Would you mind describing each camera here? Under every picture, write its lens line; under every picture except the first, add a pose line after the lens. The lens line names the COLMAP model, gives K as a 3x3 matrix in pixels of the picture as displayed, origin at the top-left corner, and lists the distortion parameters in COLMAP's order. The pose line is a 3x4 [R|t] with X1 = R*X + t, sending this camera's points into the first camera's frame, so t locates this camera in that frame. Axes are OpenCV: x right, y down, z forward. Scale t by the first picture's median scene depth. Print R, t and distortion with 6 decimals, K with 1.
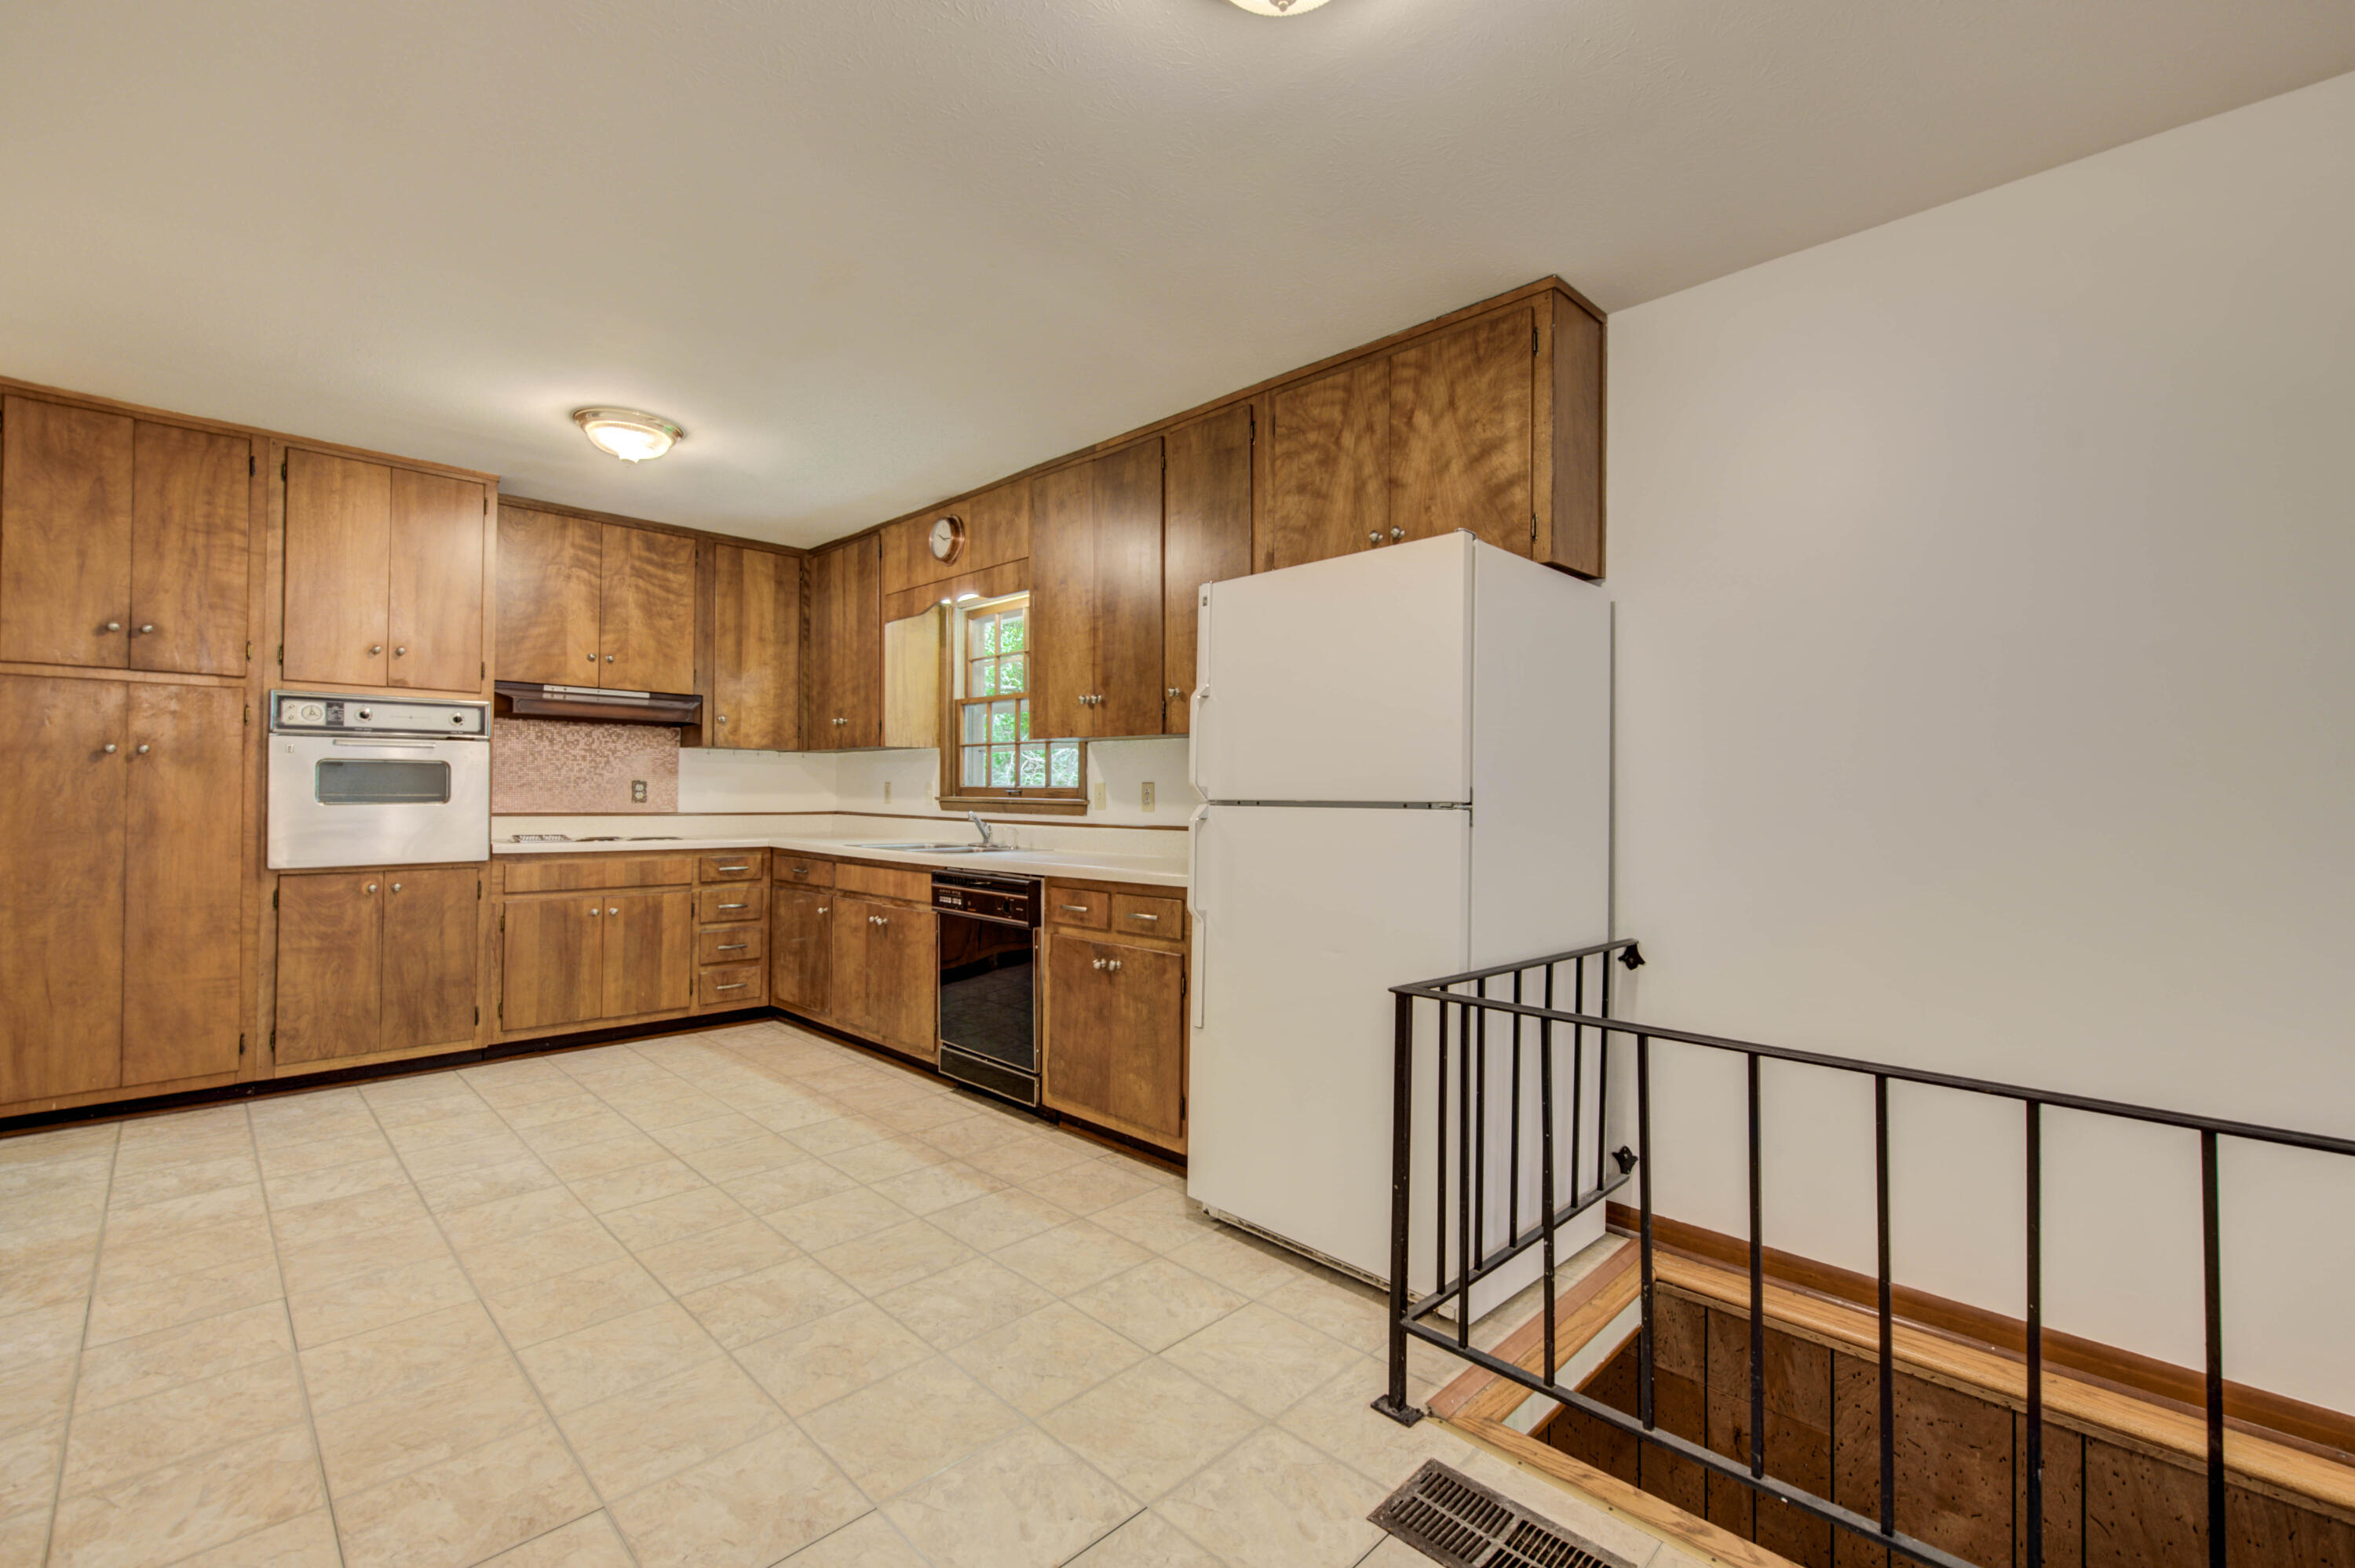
lens RADIAL K [[1019.5, 0, 1219.8], [0, 1019.5, 787.7], [0, 0, 1]] dist [0.000458, -0.001181]
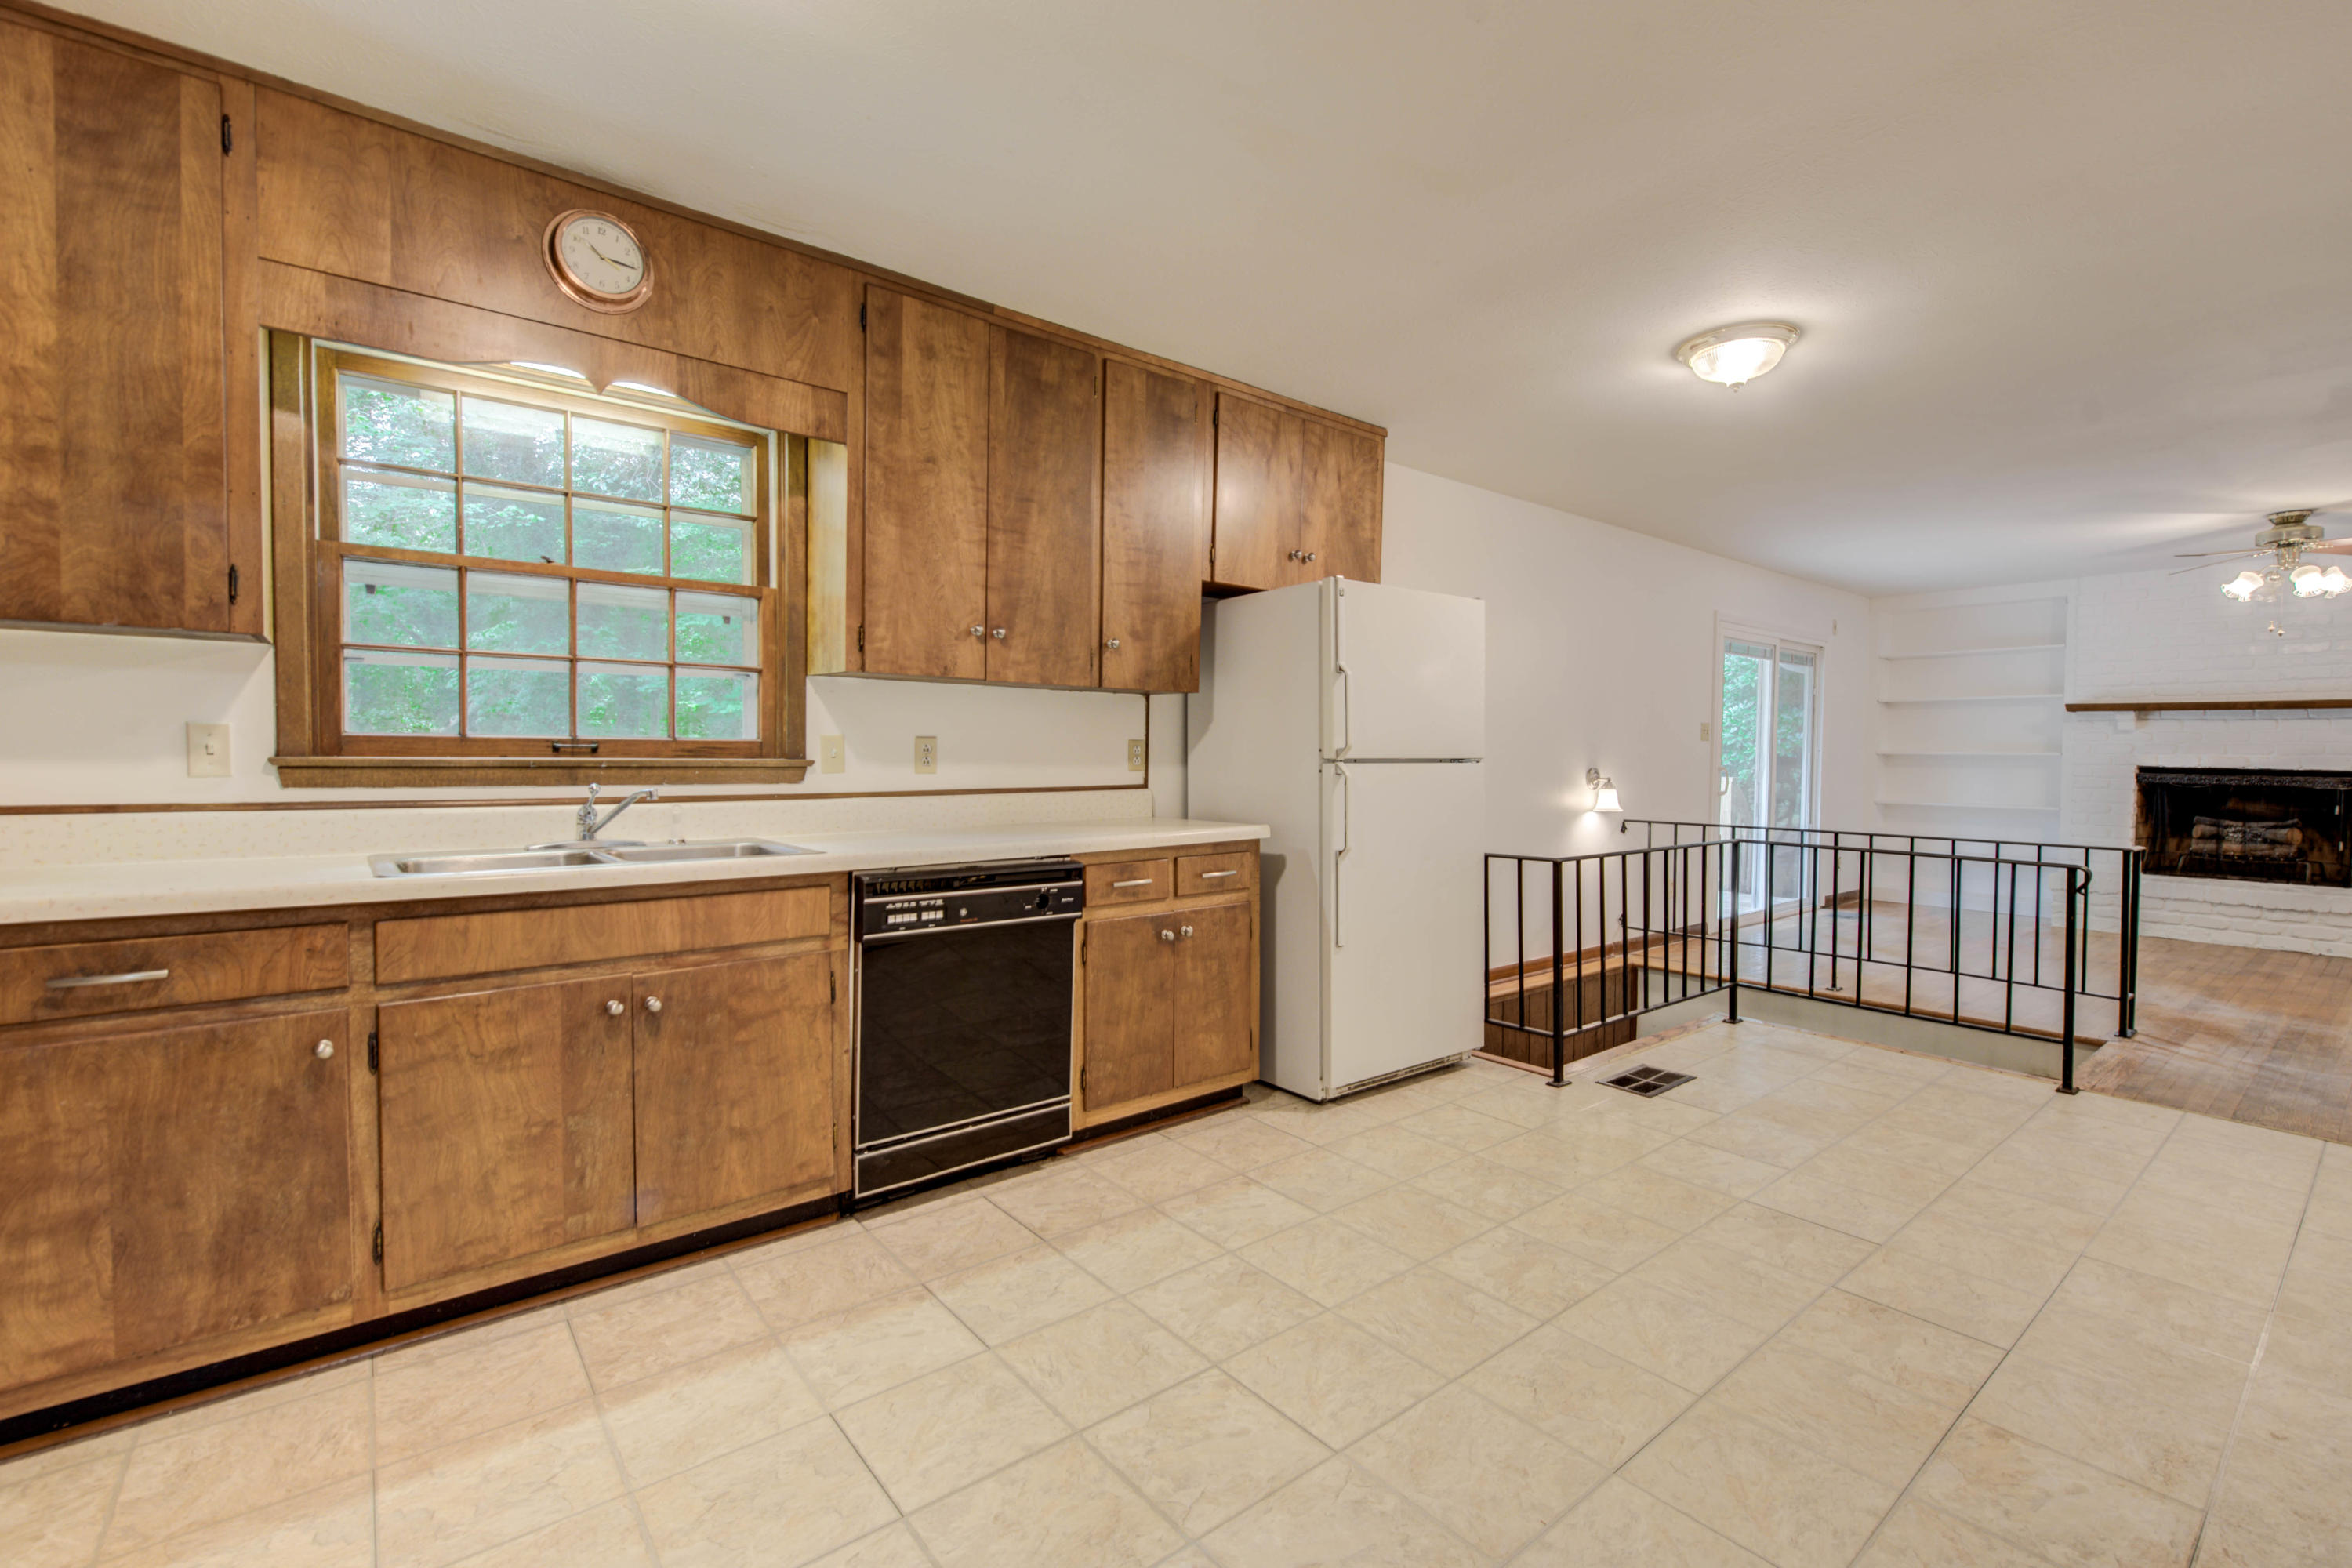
lens RADIAL K [[1018.3, 0, 1192.1], [0, 1018.3, 786.9], [0, 0, 1]] dist [0.000458, -0.001181]
pose [[0.112842, -0.040397, 0.992791, -0.965779], [-0.012263, 0.999040, 0.042045, -0.002538], [-0.993537, -0.016919, 0.112238, 0.815344]]
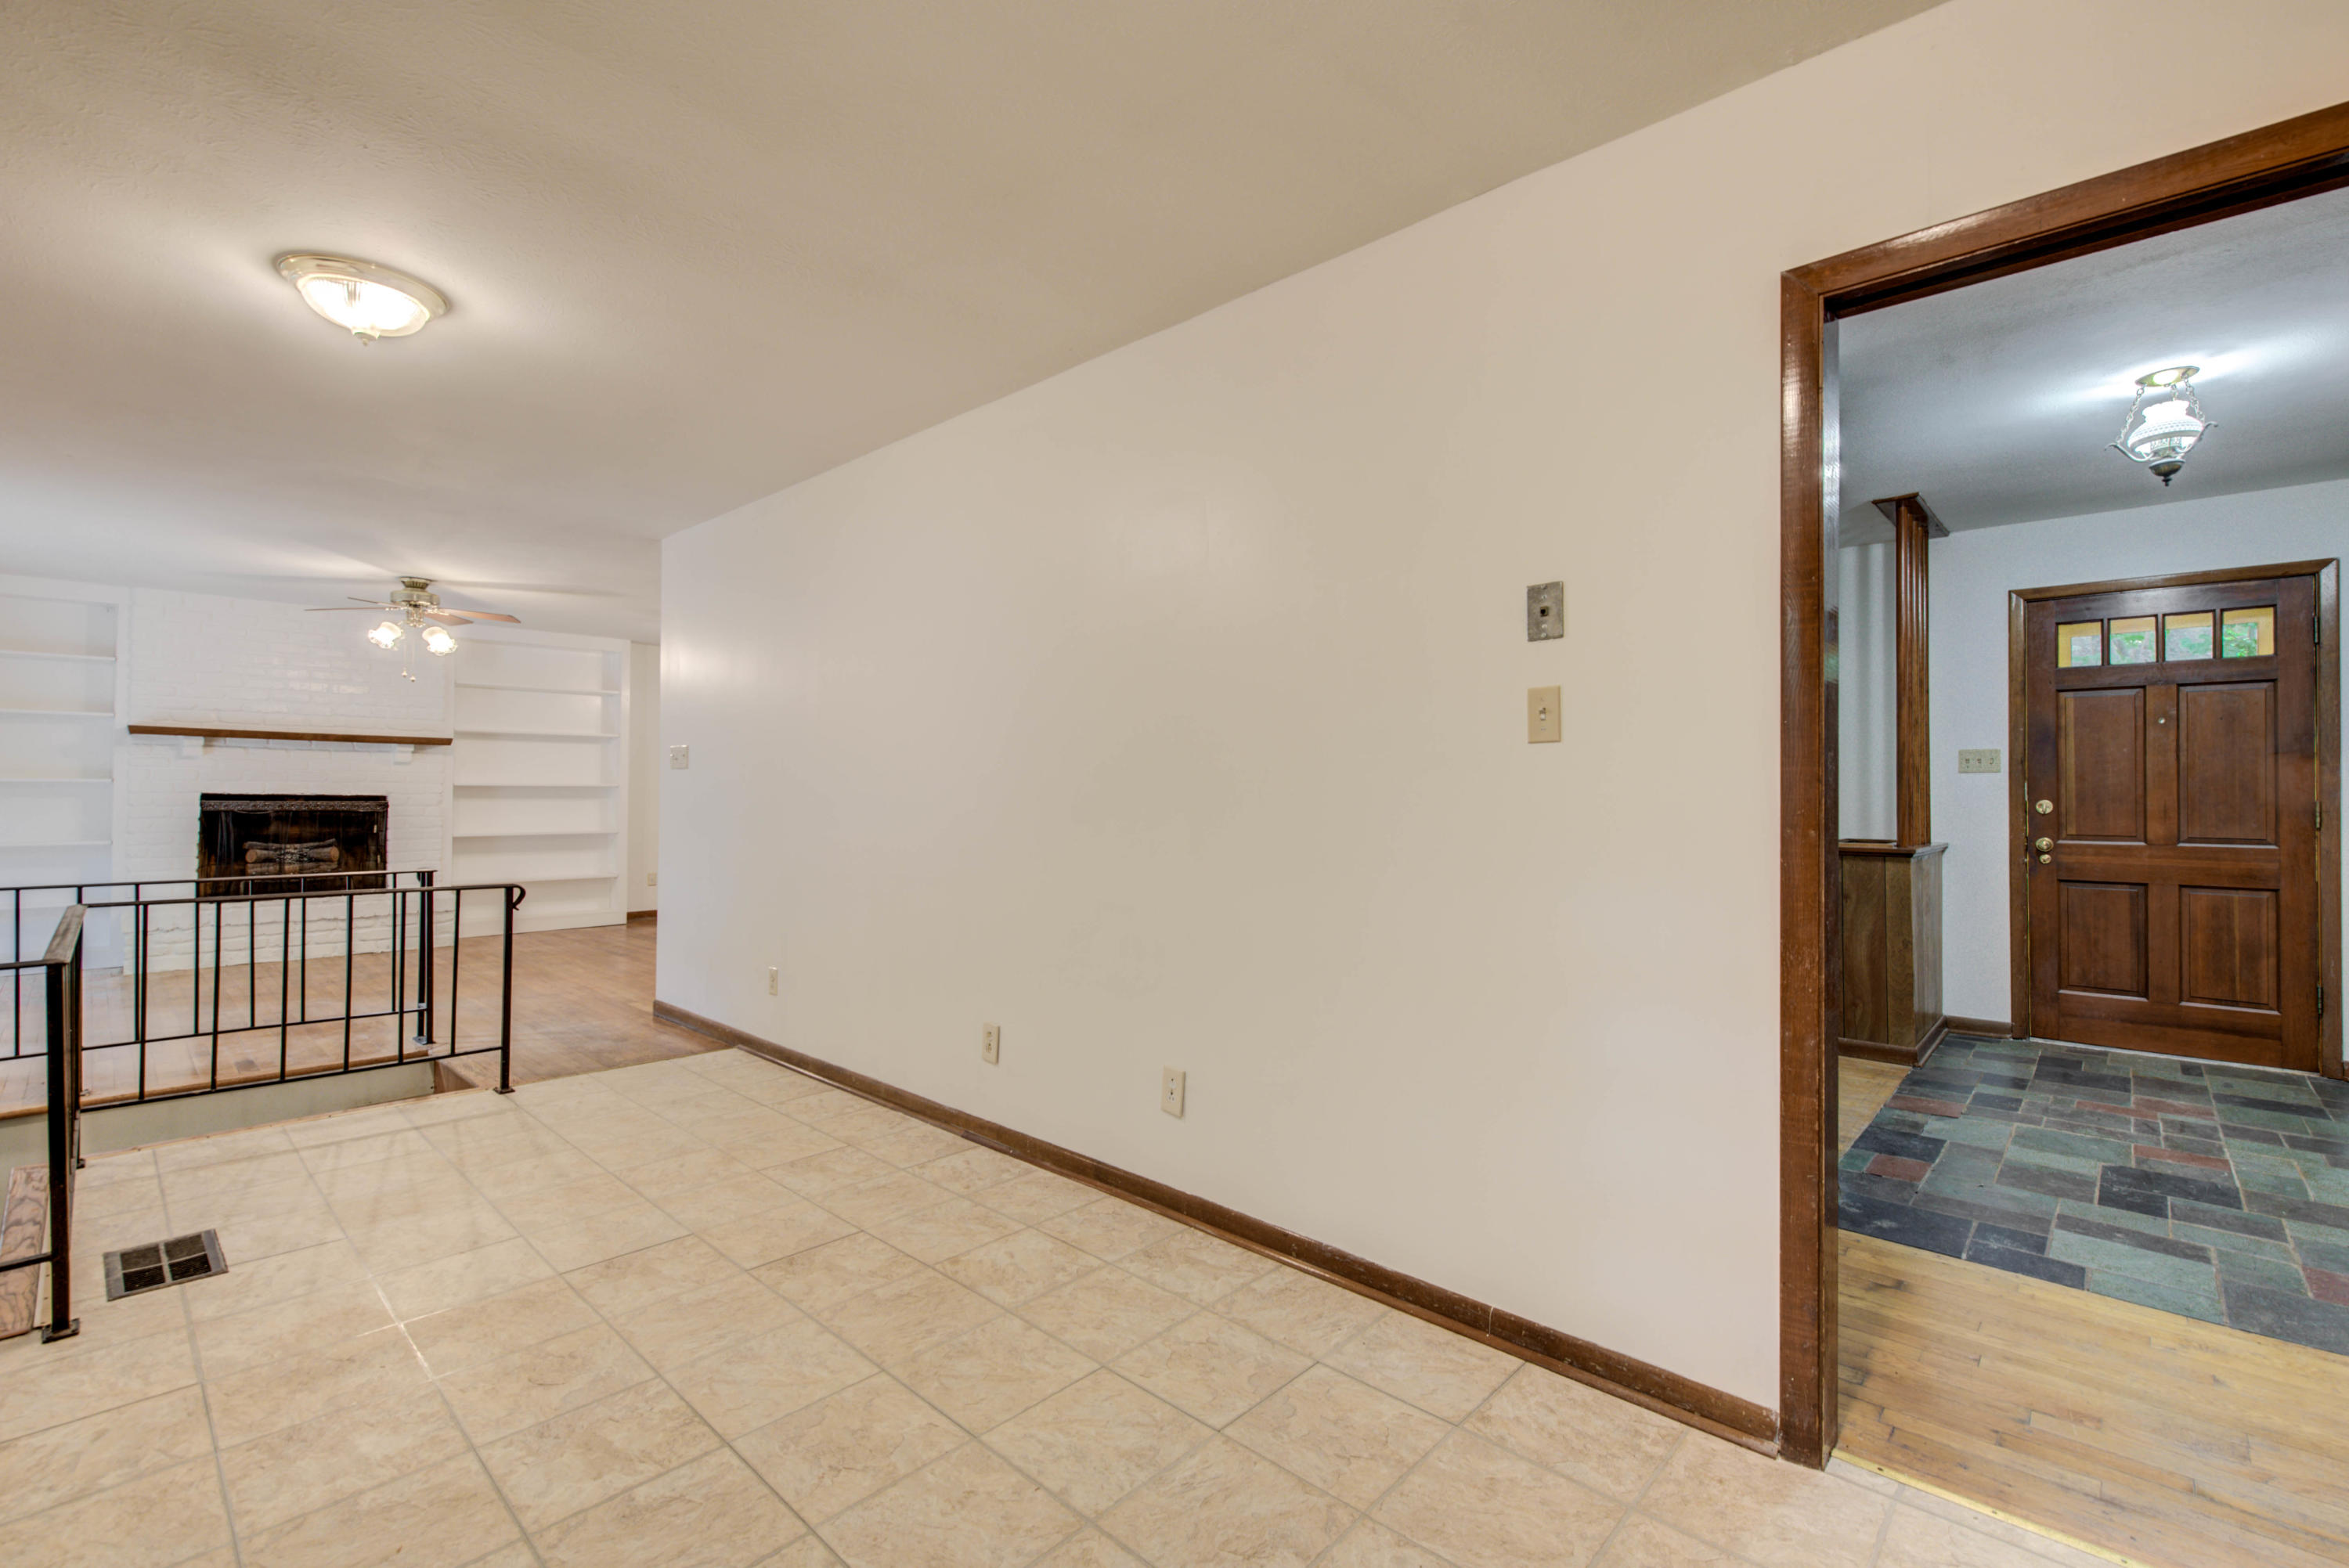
lens RADIAL K [[1016.9, 0, 1190.1], [0, 1016.9, 761.1], [0, 0, 1]] dist [0.000458, -0.001181]
pose [[-0.999707, -0.012263, -0.020860, -0.580317], [-0.011541, 0.999342, -0.034393, 0.001989], [0.021268, -0.034142, -0.999191, 1.207409]]
